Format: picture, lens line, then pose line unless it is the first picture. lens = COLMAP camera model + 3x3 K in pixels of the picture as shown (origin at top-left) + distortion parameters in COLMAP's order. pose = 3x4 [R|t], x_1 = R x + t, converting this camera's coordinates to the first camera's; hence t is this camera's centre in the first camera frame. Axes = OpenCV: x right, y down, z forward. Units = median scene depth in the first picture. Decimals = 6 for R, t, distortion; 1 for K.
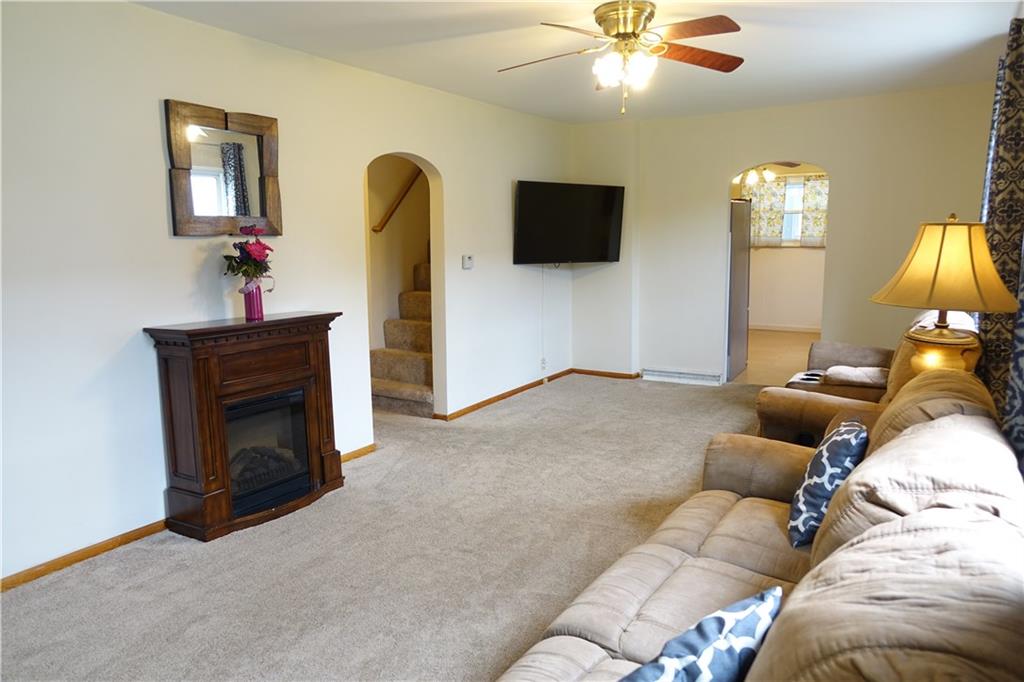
lens RADIAL K [[700.7, 0, 509.8], [0, 700.7, 338.6], [0, 0, 1]] dist [0.001581, 0.001847]
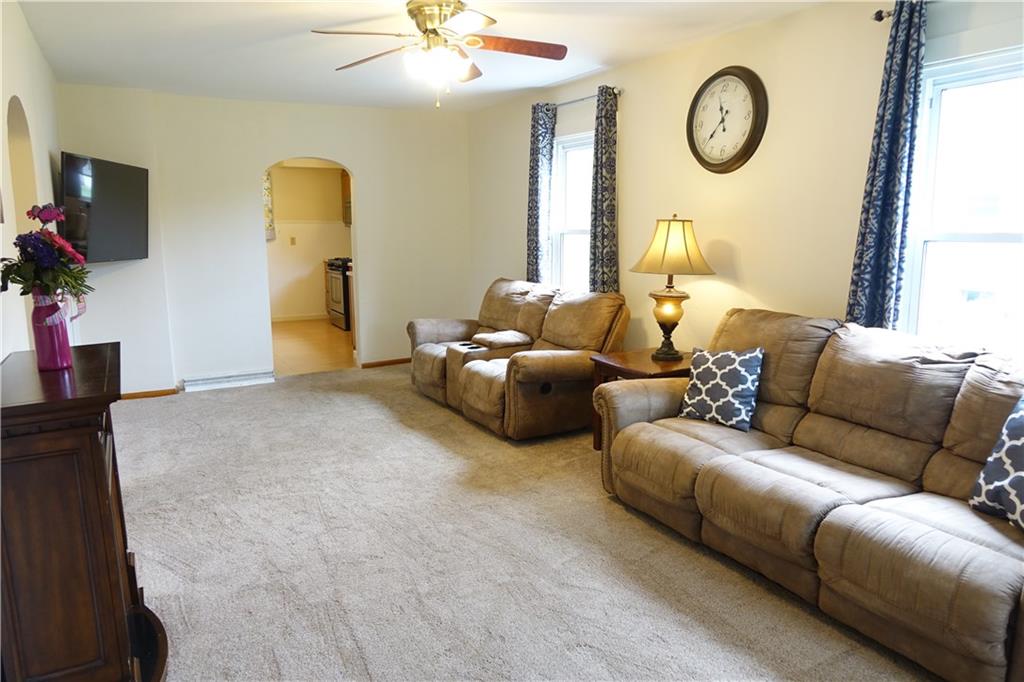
lens RADIAL K [[700.7, 0, 509.8], [0, 700.7, 338.6], [0, 0, 1]] dist [0.001581, 0.001847]
pose [[0.497227, -0.129865, 0.857846, -0.615181], [0.123034, 0.989297, 0.078451, -0.047129], [-0.858852, 0.066536, 0.507883, 0.357311]]
